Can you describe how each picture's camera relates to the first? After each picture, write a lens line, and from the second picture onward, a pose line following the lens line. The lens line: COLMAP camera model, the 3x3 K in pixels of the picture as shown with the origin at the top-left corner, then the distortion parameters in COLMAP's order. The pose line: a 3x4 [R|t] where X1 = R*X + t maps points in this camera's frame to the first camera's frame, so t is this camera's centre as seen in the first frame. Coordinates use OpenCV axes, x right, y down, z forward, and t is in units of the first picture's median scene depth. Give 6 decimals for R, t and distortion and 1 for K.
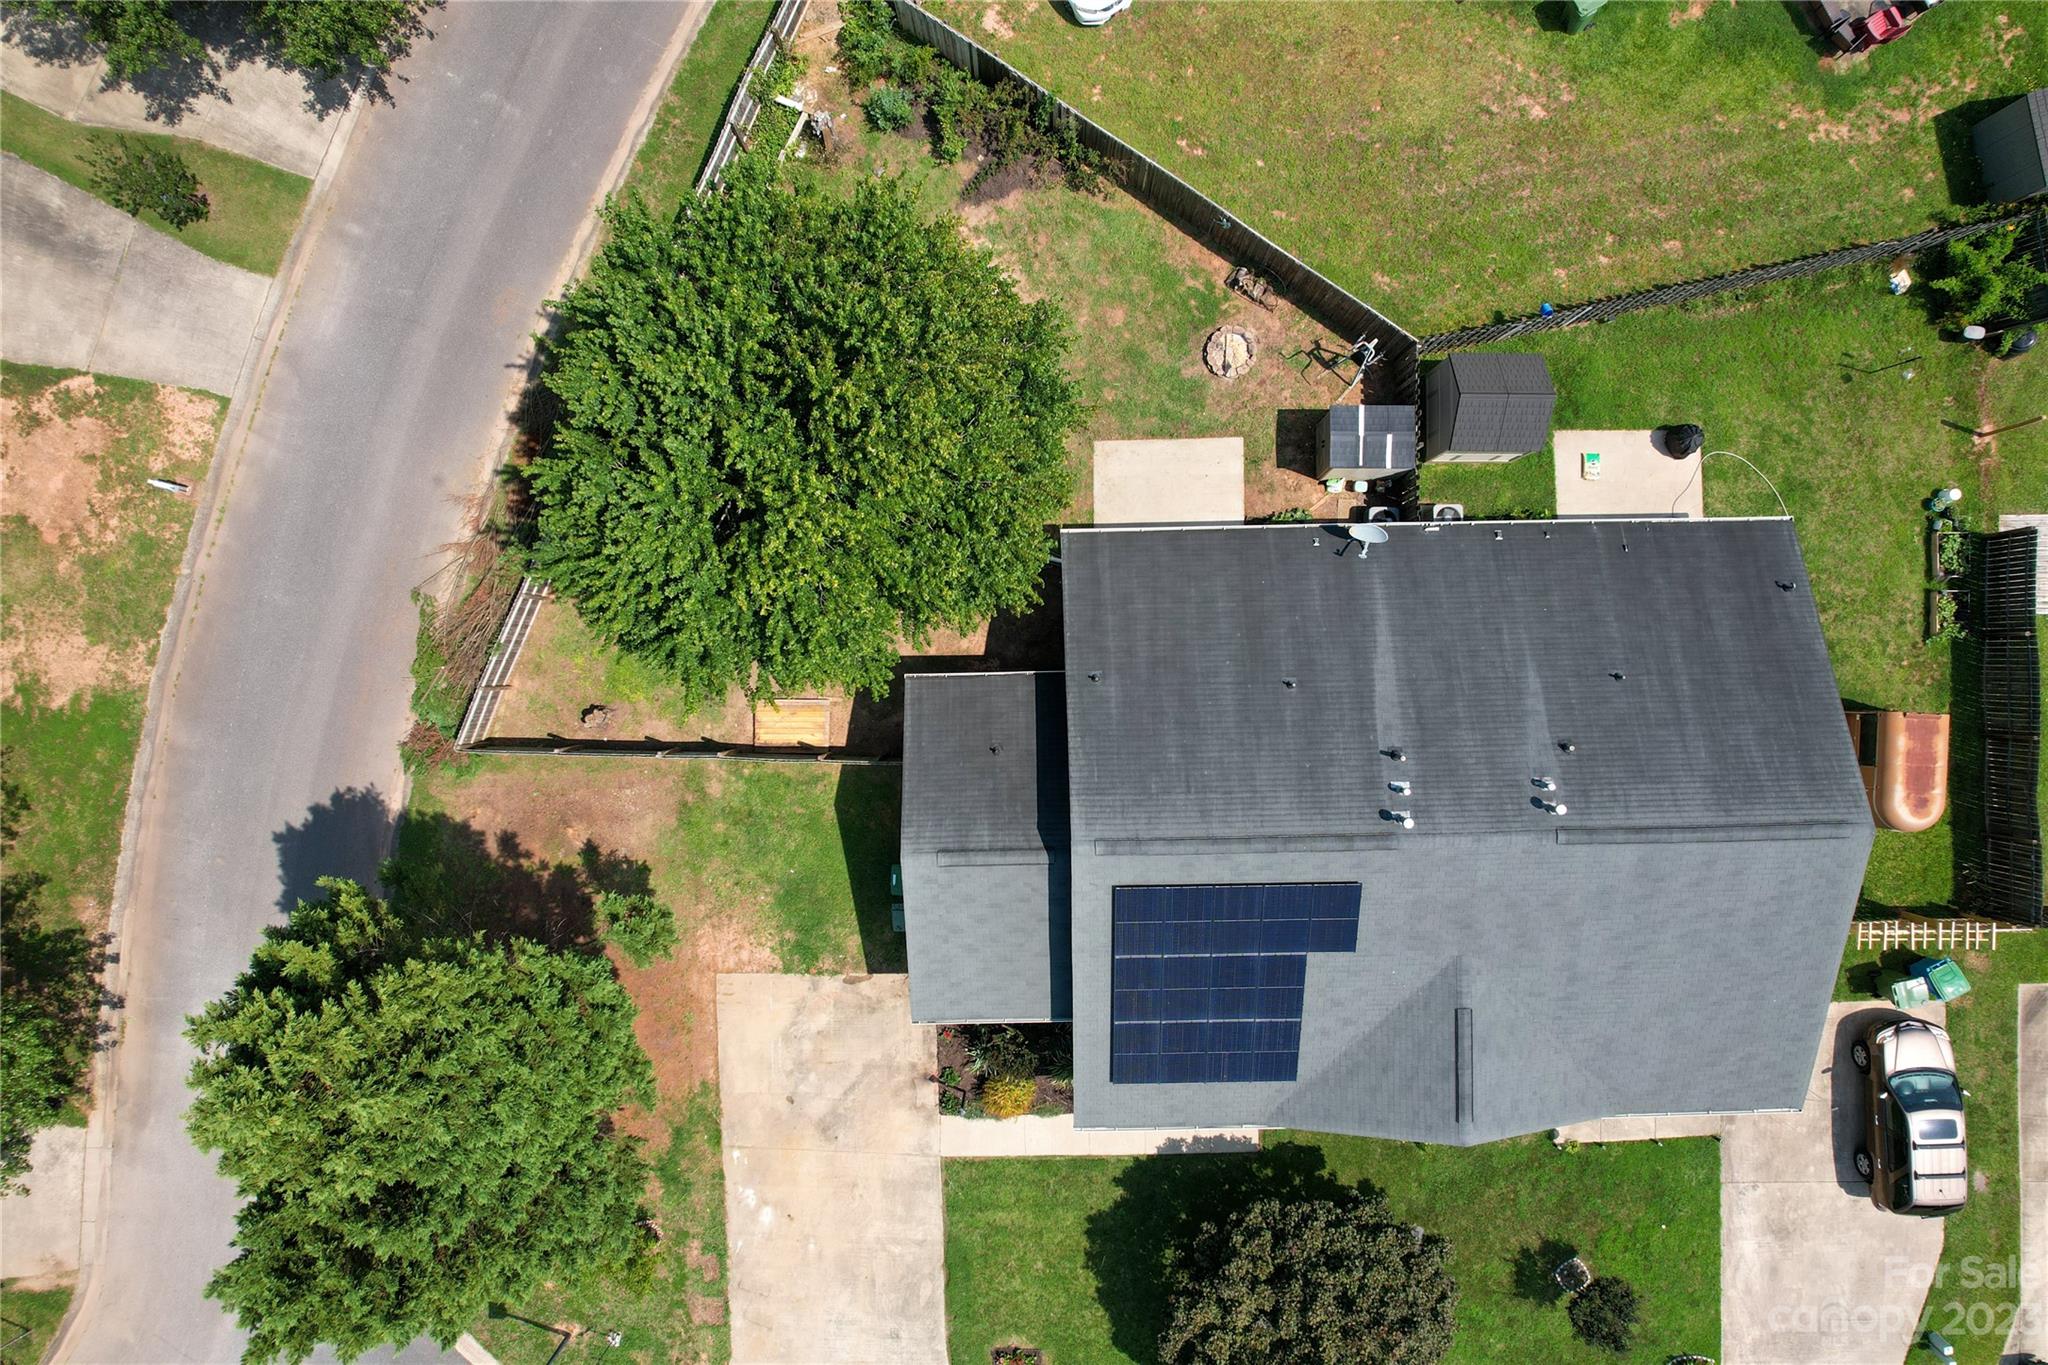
lens RADIAL K [[1309.6, 0, 1030.2], [0, 1309.6, 699.8], [0, 0, 1]] dist [-0.079881, 0.073065]
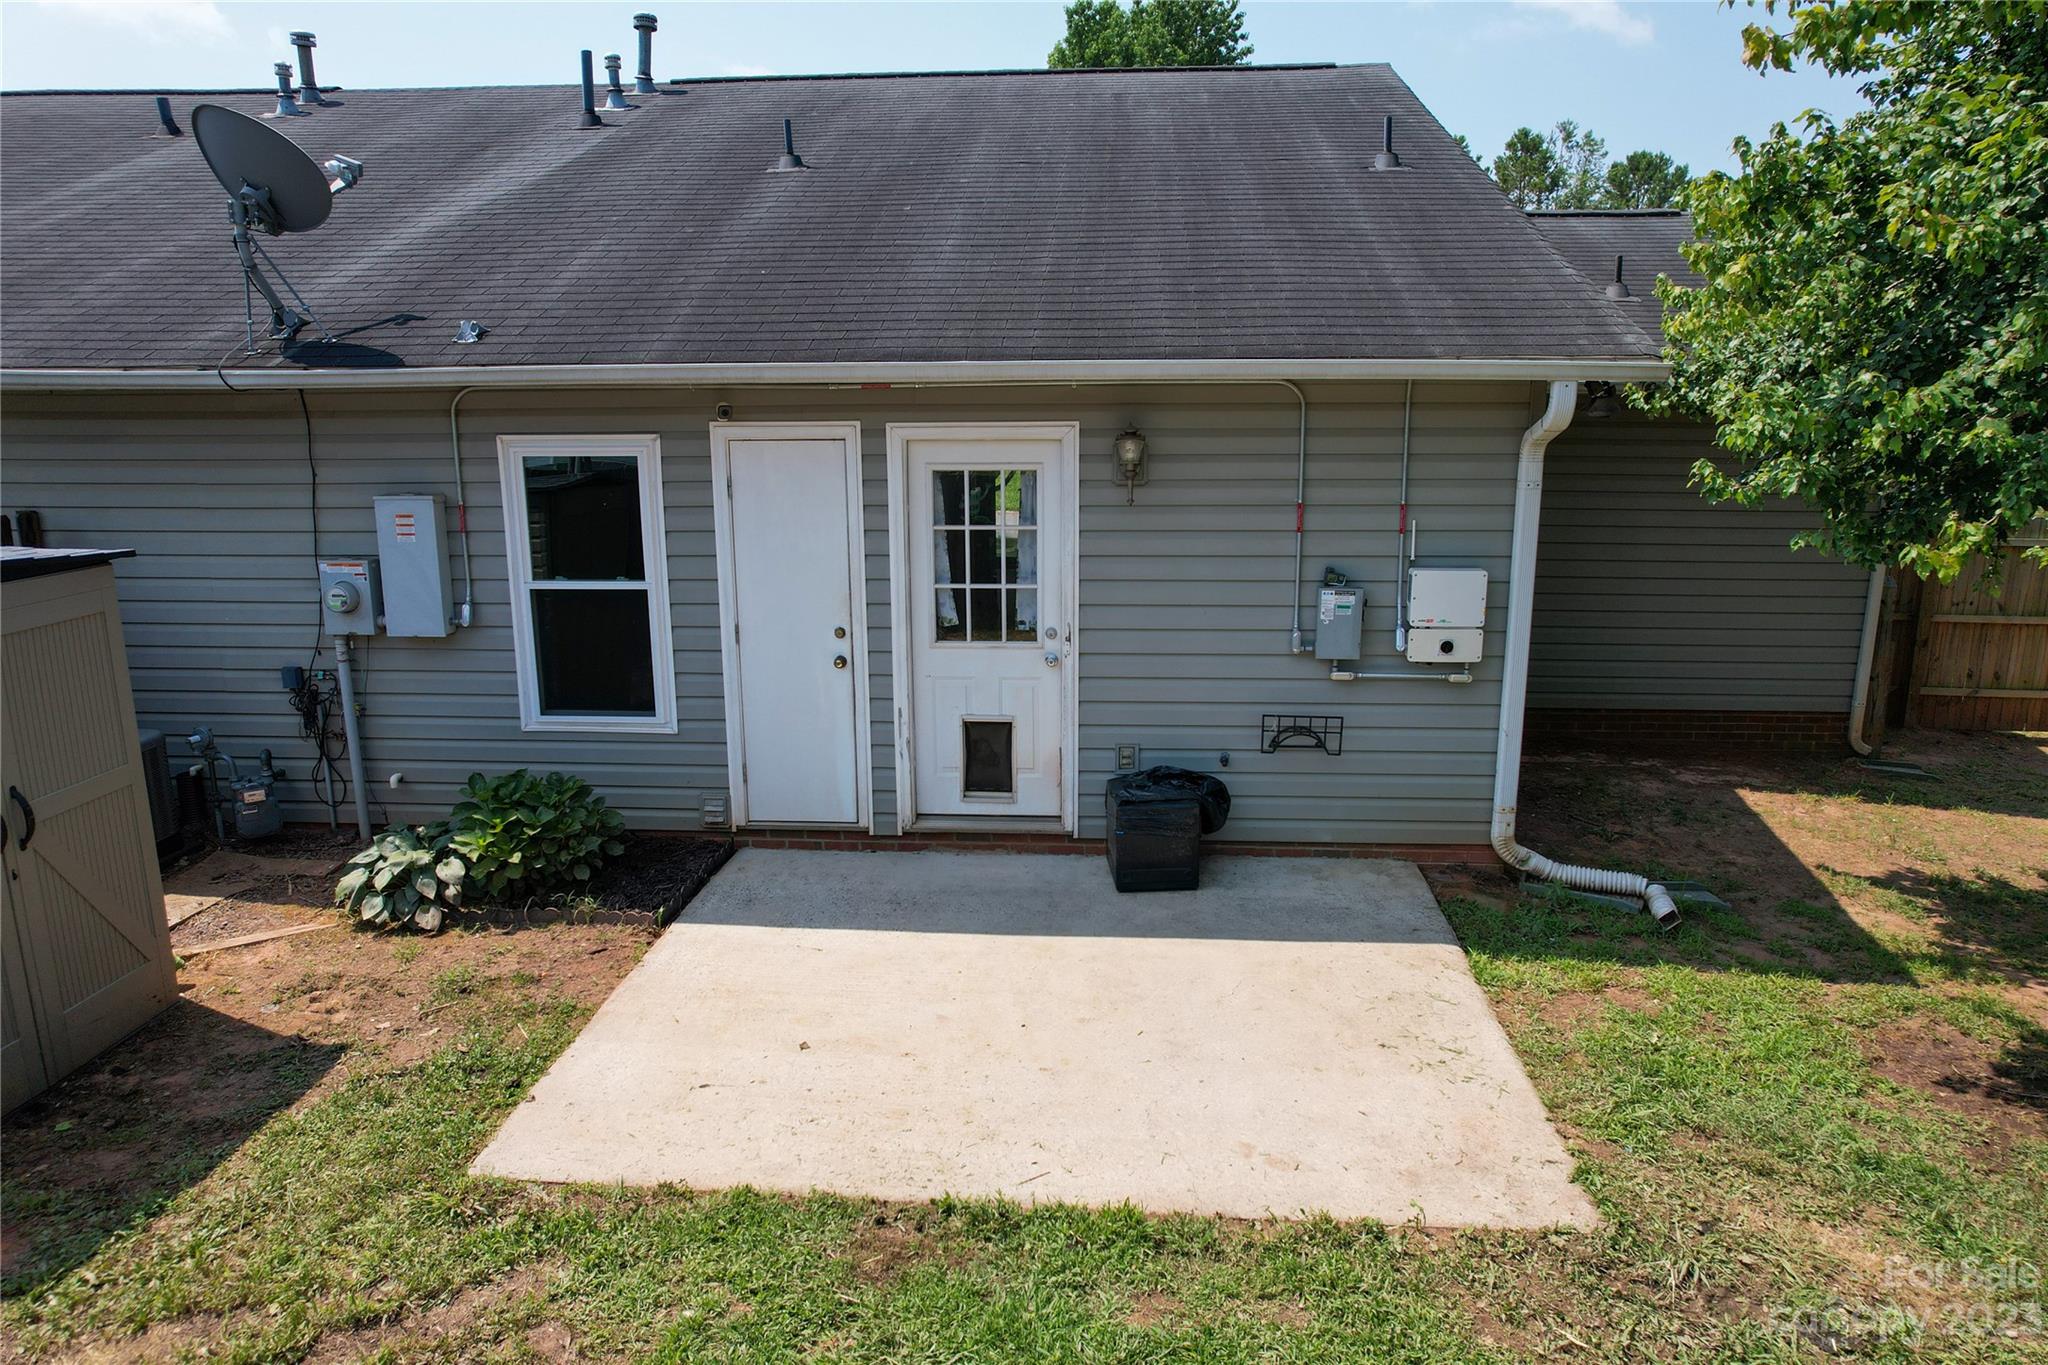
lens RADIAL K [[1309.6, 0, 1030.2], [0, 1309.6, 699.8], [0, 0, 1]] dist [-0.079881, 0.073065]
pose [[-0.995733, -0.015260, 0.091016, 0.093842], [0.092102, -0.226544, 0.969637, -0.314403], [0.005823, 0.973882, 0.226982, 0.923336]]
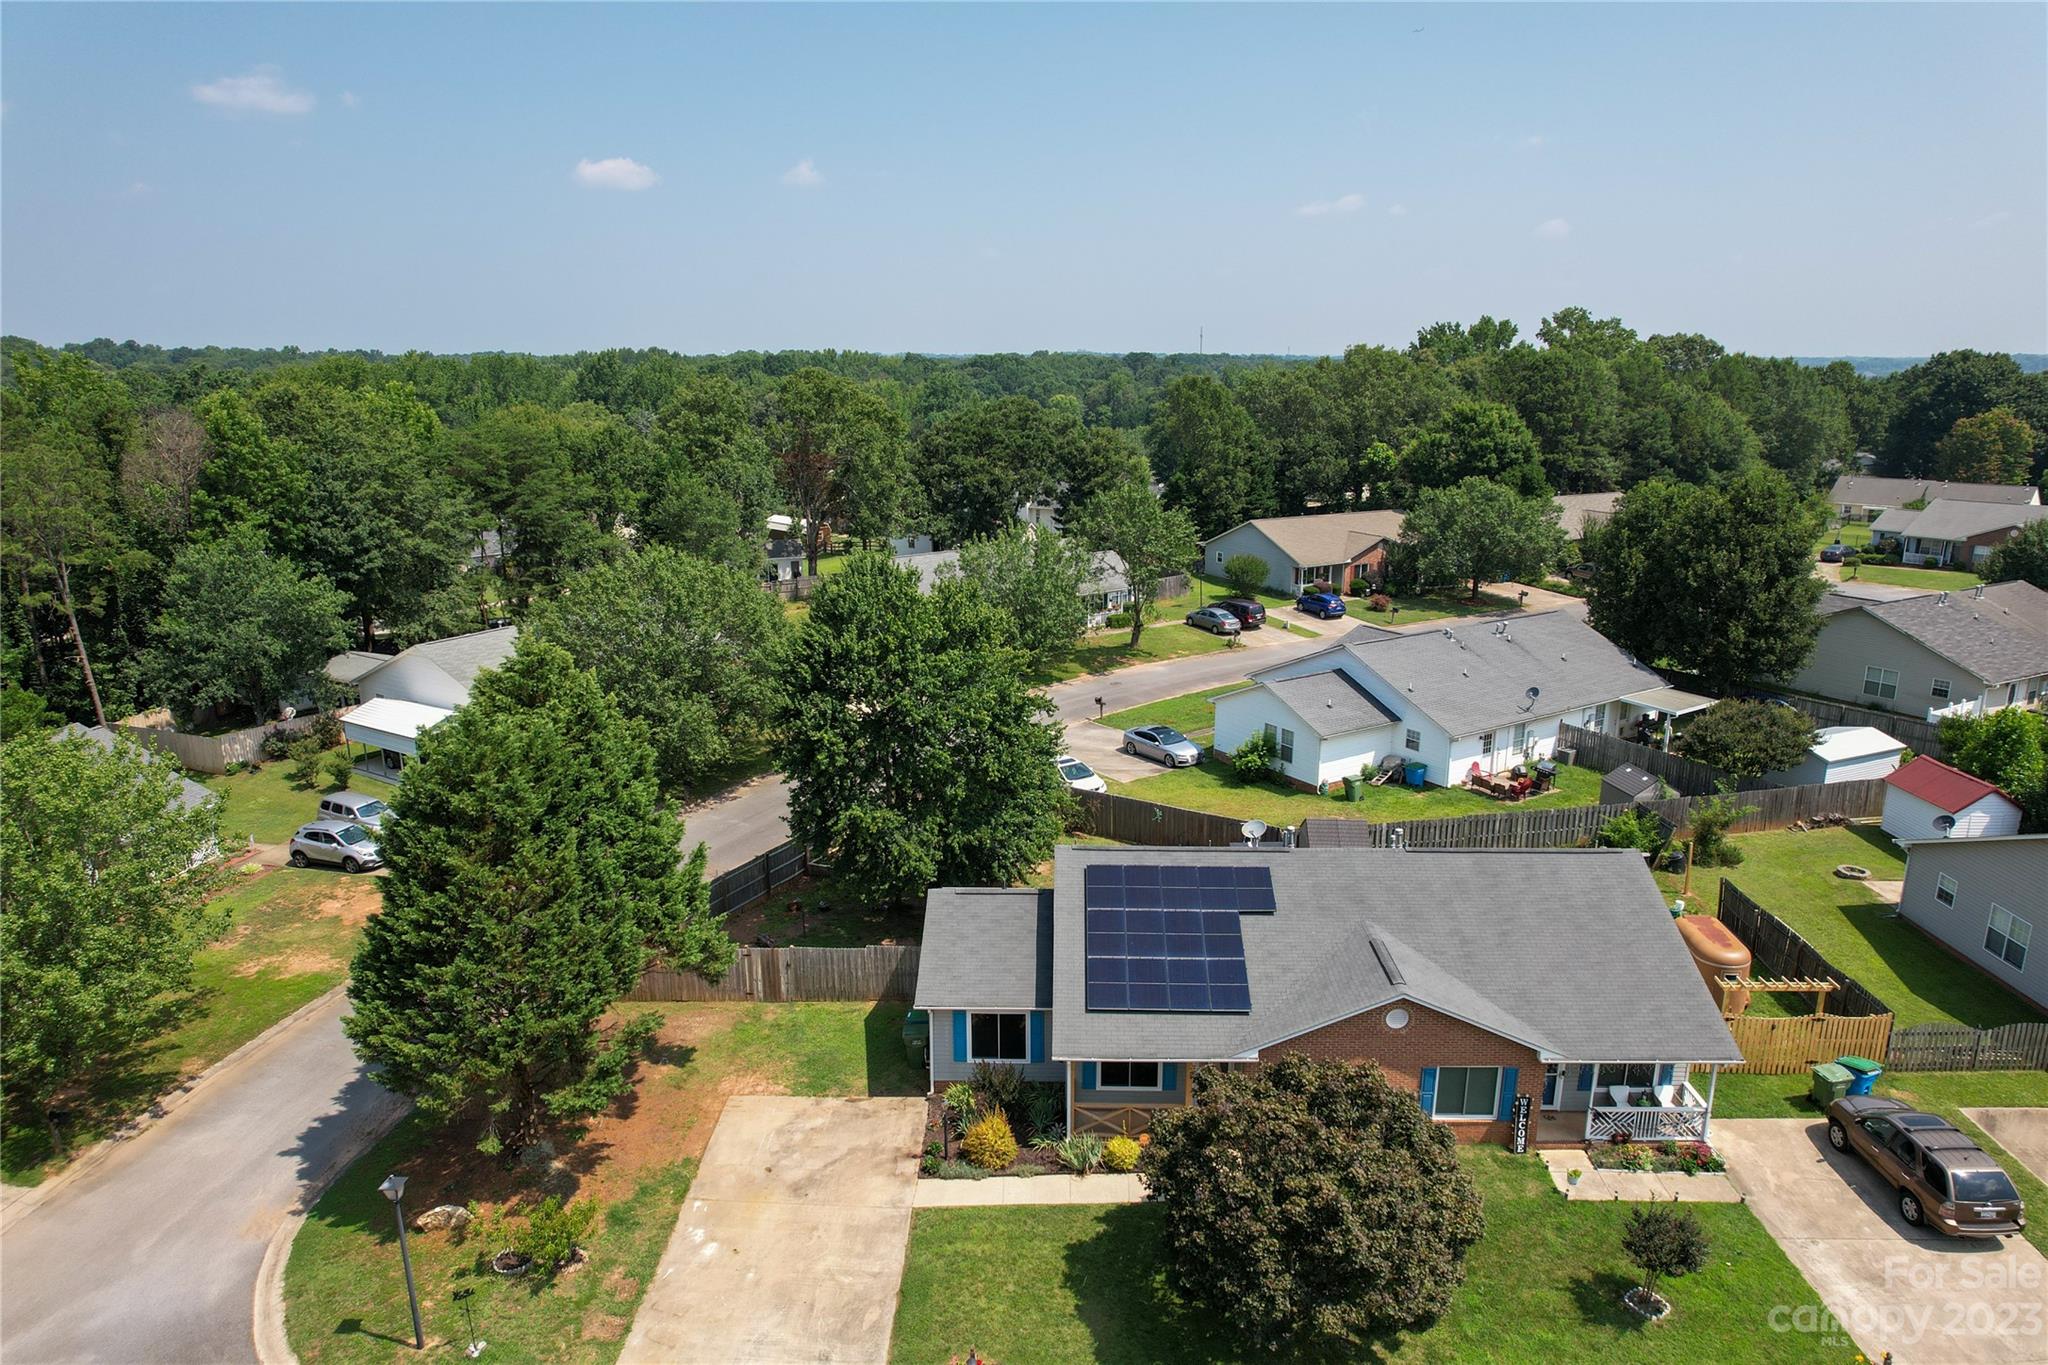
lens RADIAL K [[1310.0, 0, 1027.0], [0, 1310.0, 696.4], [0, 0, 1]] dist [-0.056628, 0.022190]
pose [[0.998808, 0.015085, -0.046426, 0.053483], [-0.048696, 0.241386, -0.969207, 1.198400], [-0.003414, 0.970312, 0.241833, 0.419803]]
